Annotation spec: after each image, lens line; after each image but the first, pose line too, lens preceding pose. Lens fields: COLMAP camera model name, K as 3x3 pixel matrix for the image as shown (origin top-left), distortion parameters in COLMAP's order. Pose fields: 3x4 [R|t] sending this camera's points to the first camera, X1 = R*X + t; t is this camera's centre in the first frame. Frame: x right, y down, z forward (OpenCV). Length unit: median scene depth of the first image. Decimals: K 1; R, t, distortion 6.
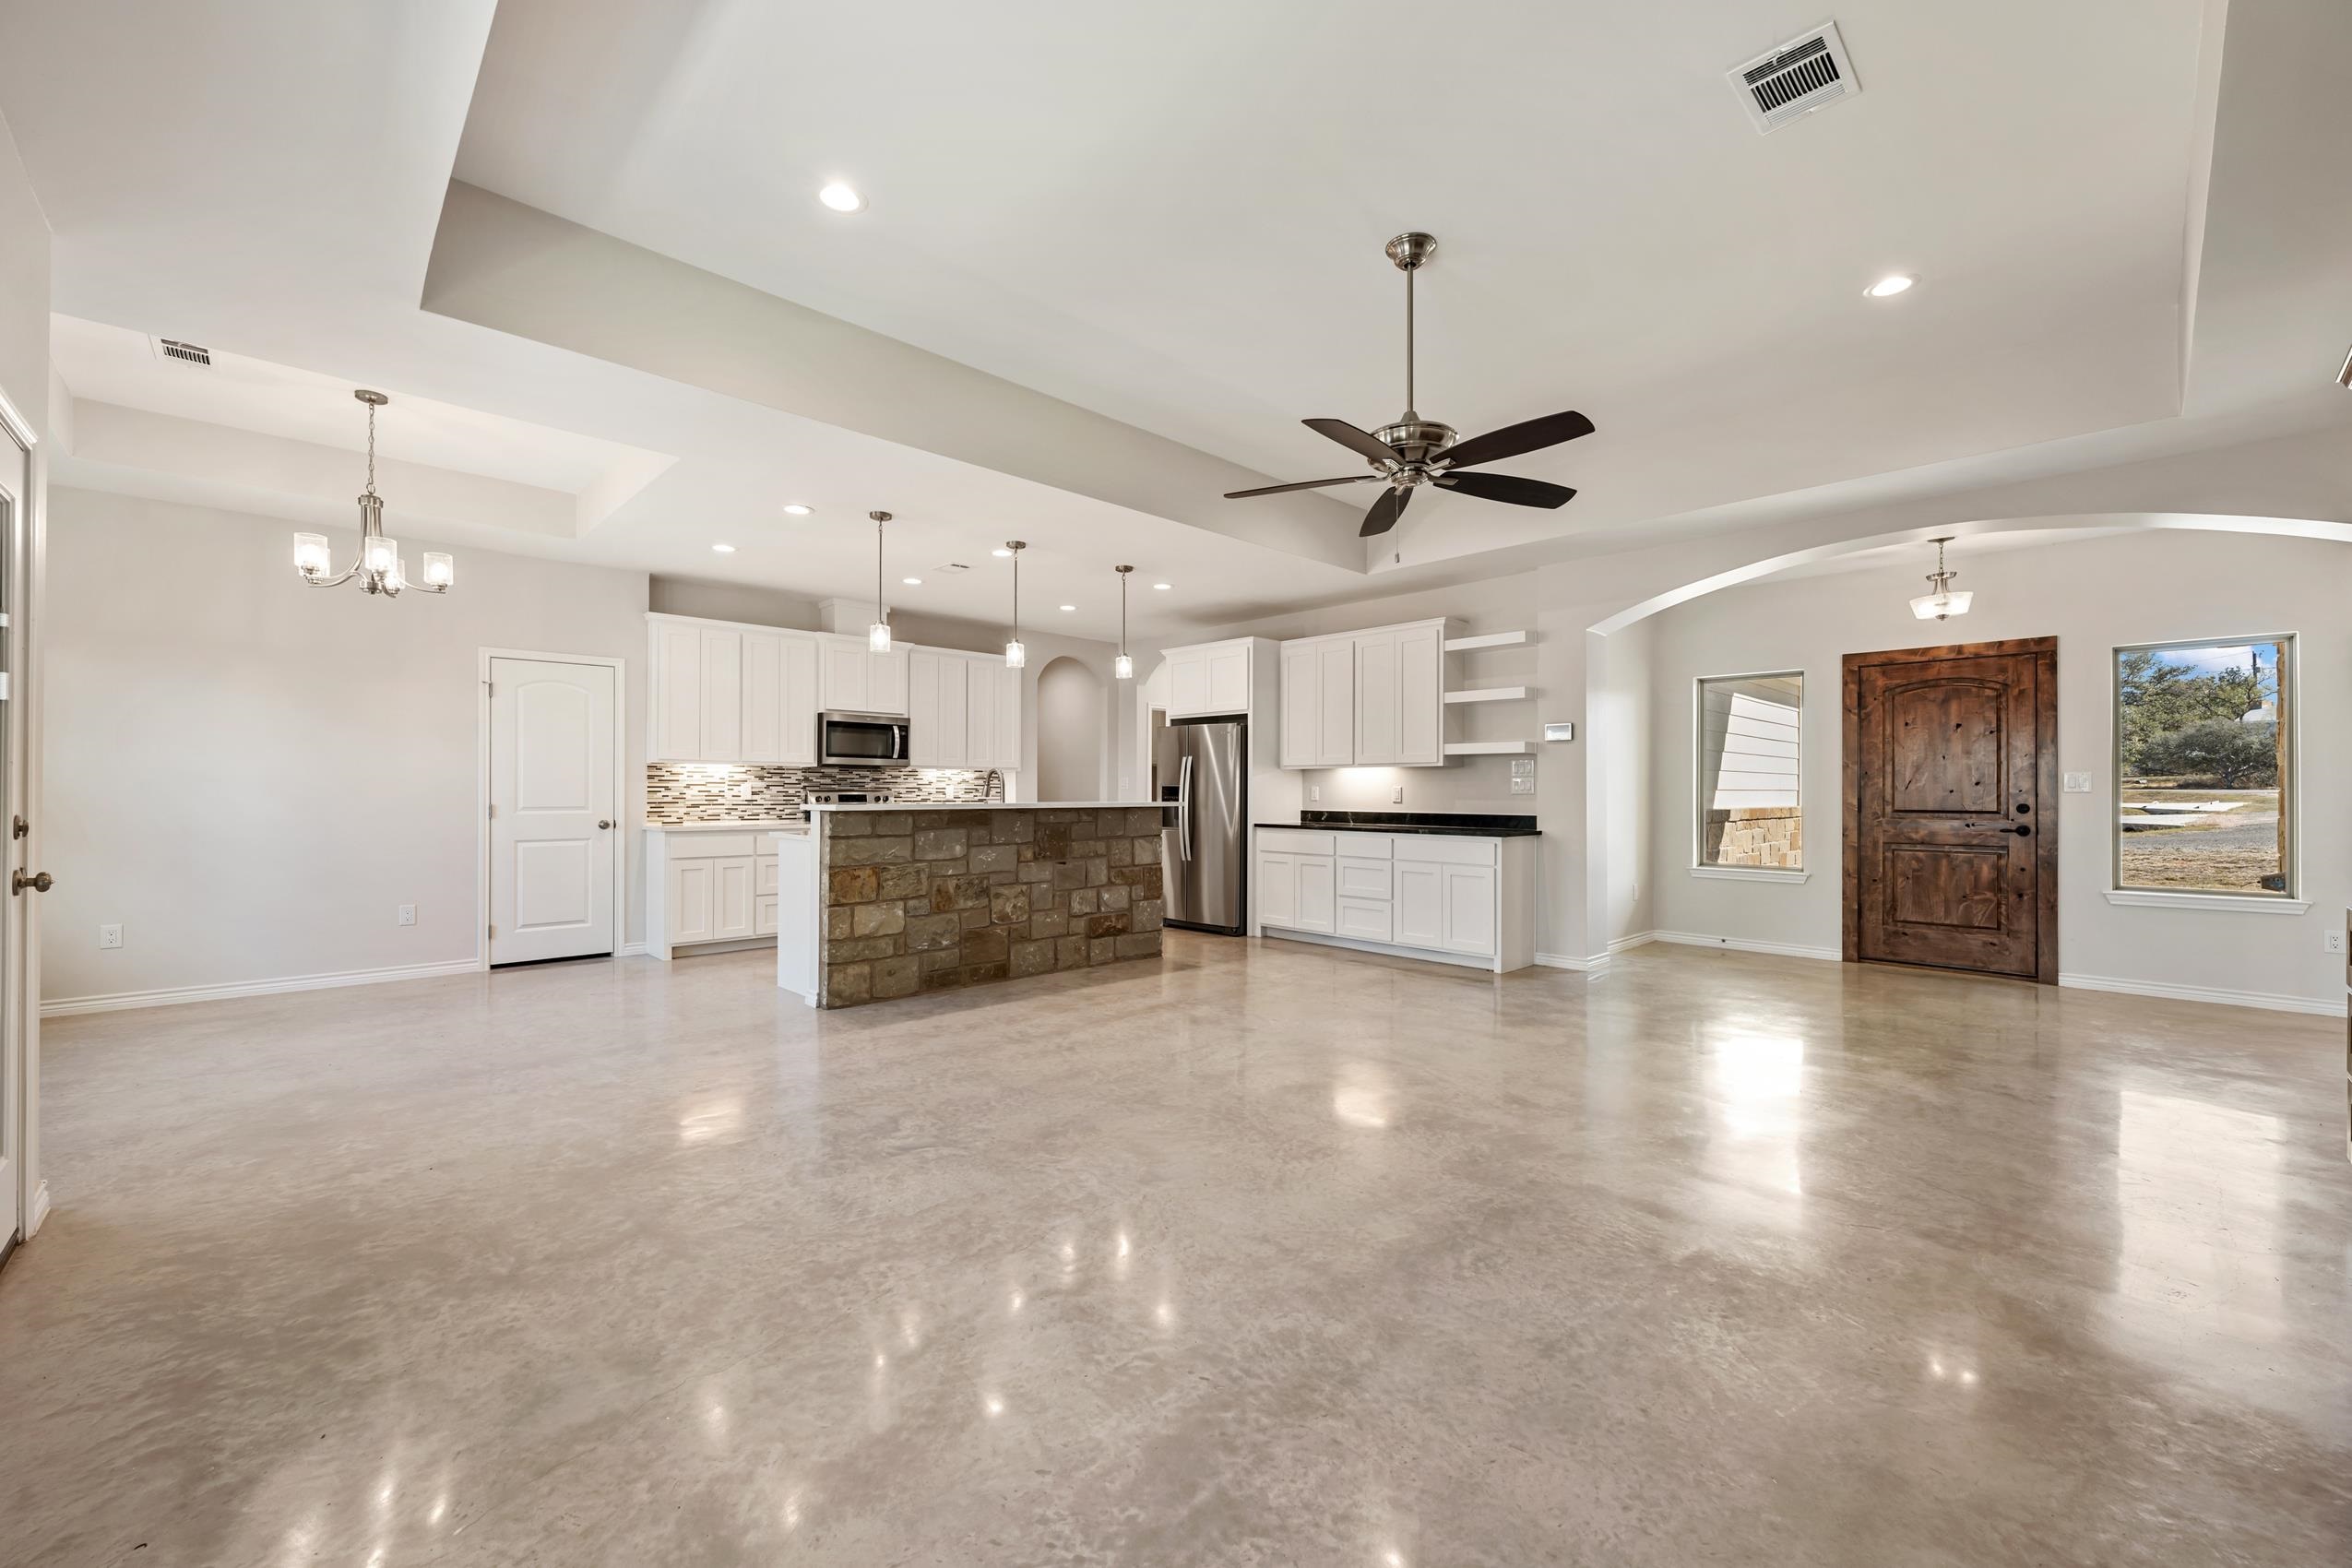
lens RADIAL K [[929.5, 0, 1172.1], [0, 929.5, 791.4], [0, 0, 1]] dist [-0.001060, 0.000340]
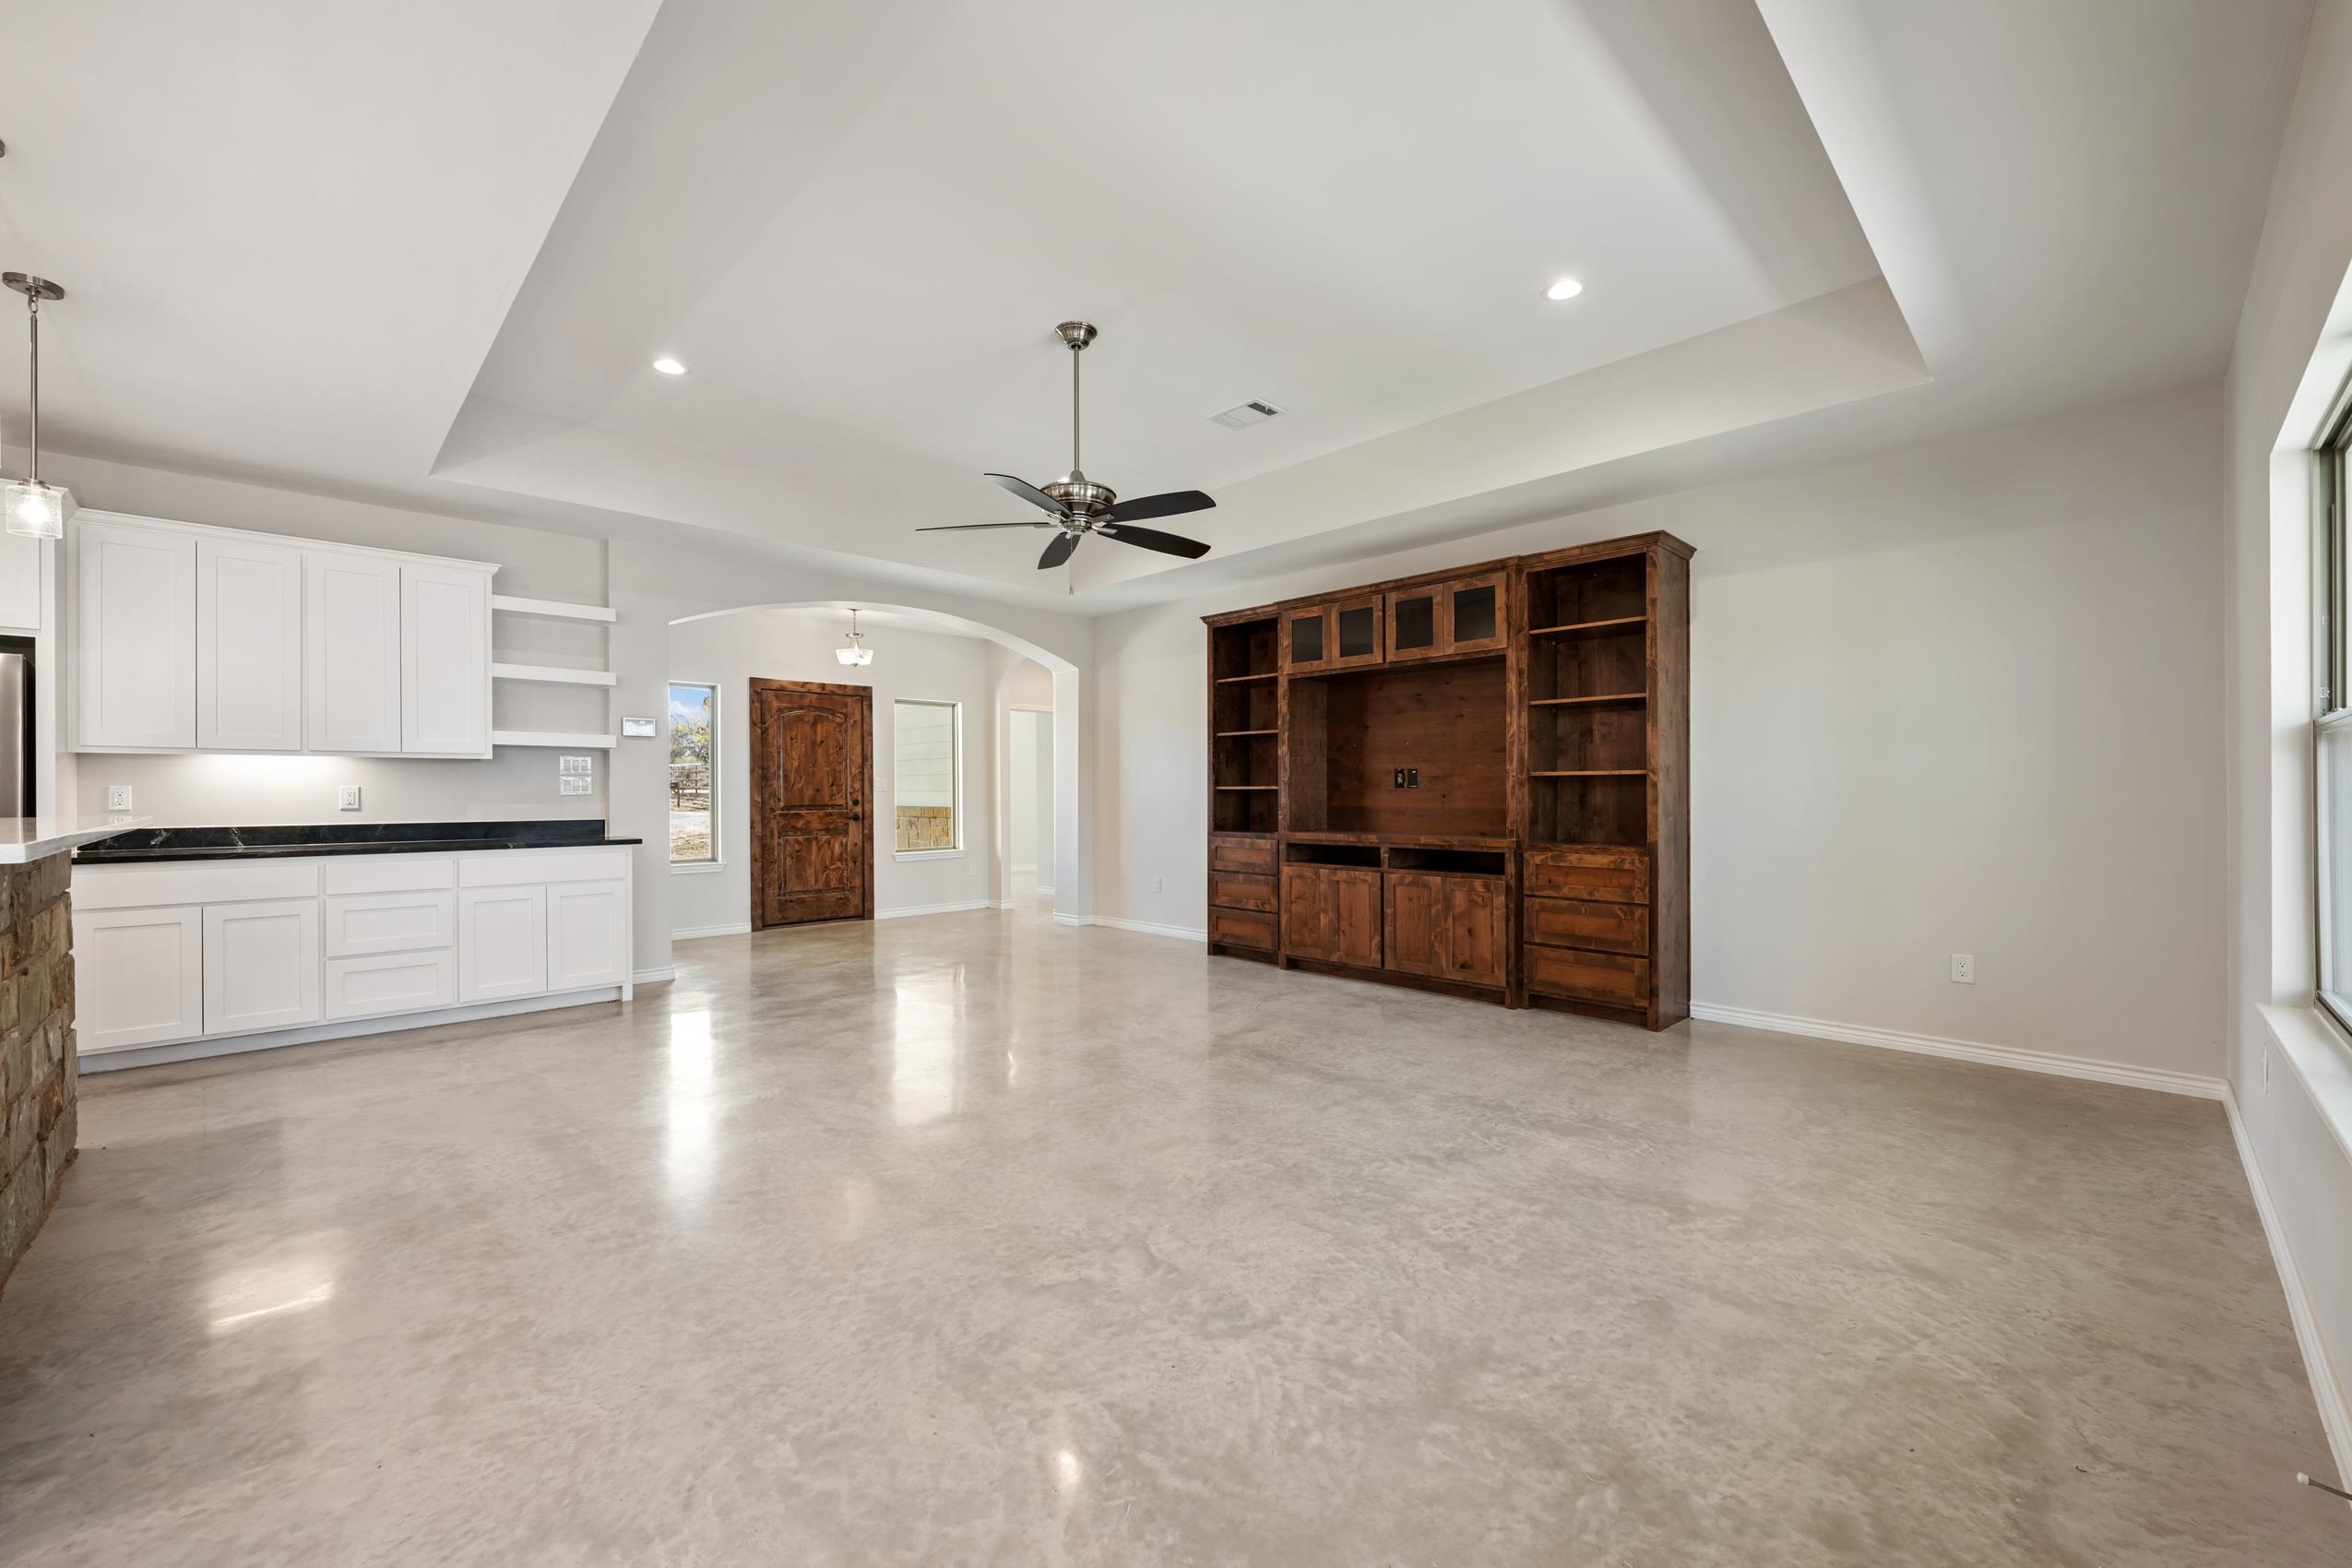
lens RADIAL K [[929.5, 0, 1176.4], [0, 929.5, 795.9], [0, 0, 1]] dist [-0.001060, 0.000340]
pose [[-0.011232, -0.007935, 0.999905, -0.555580], [0.003409, 0.999962, 0.007974, -0.001363], [-0.999931, 0.003499, -0.011205, 0.527535]]
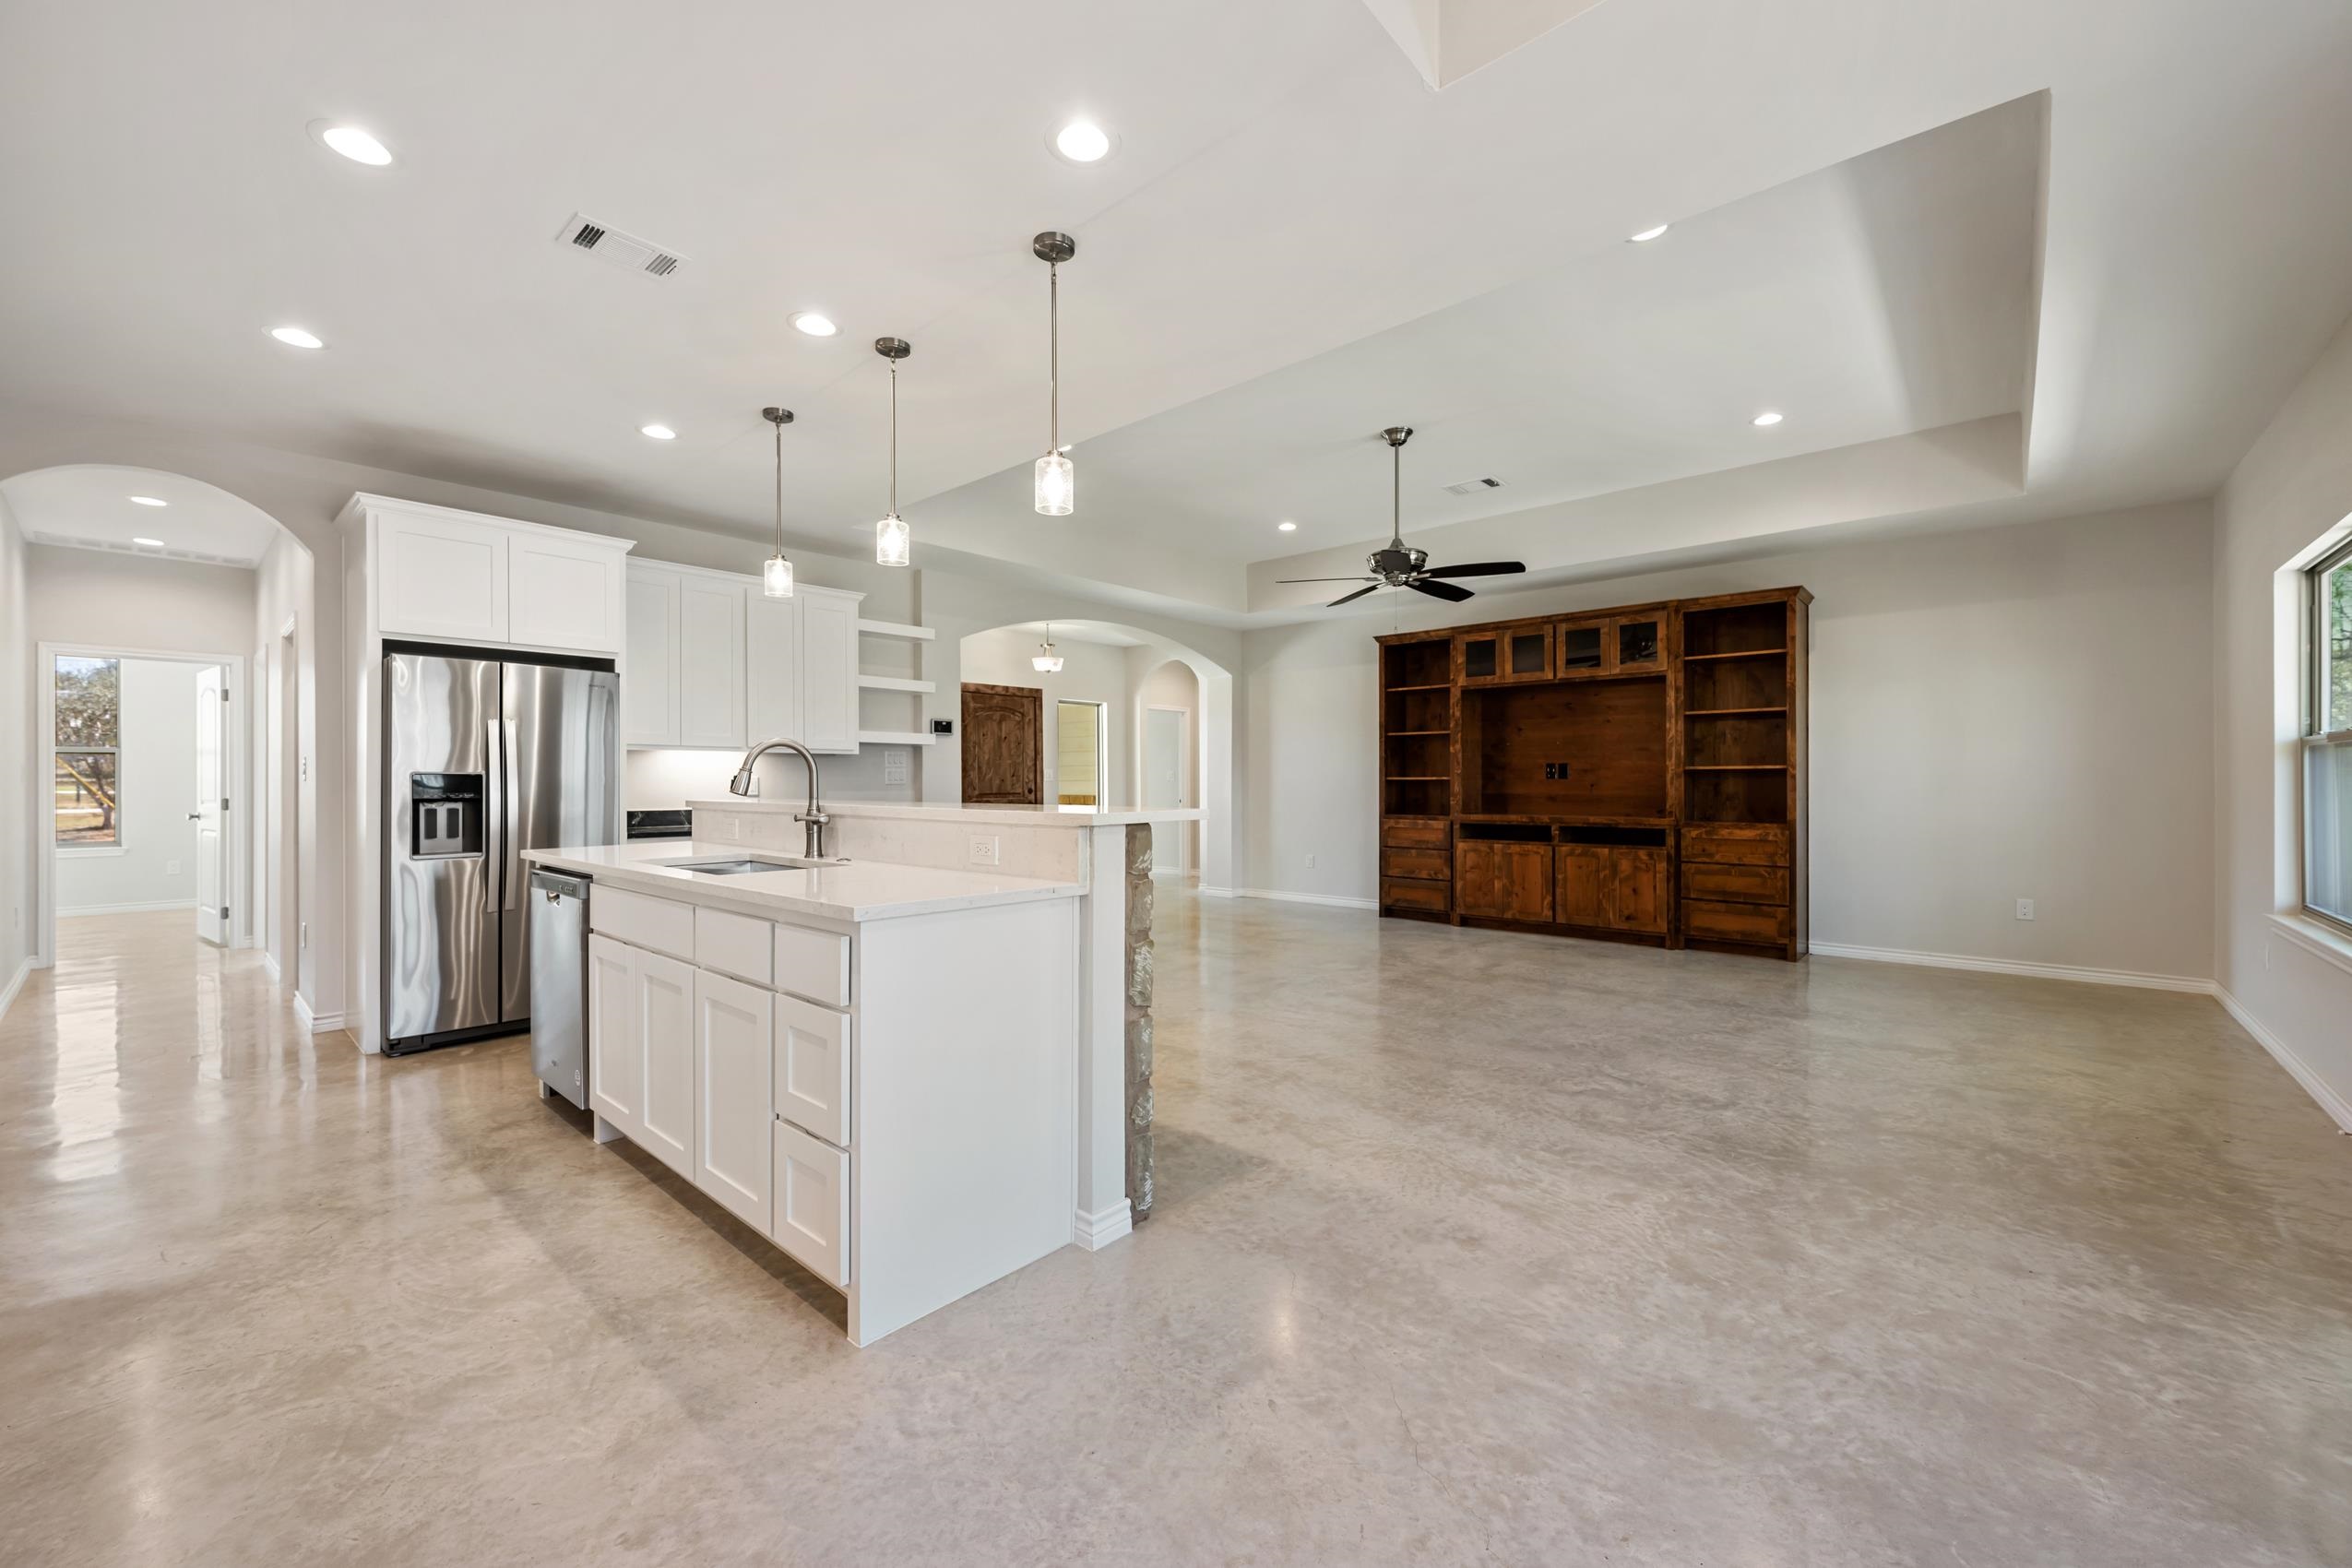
lens RADIAL K [[929.5, 0, 1176.4], [0, 929.5, 780.8], [0, 0, 1]] dist [-0.001060, 0.000340]
pose [[-0.078948, -0.002126, 0.996877, -0.759124], [0.002946, 0.999993, 0.002365, -0.002353], [-0.996874, 0.003123, -0.078941, 0.888148]]
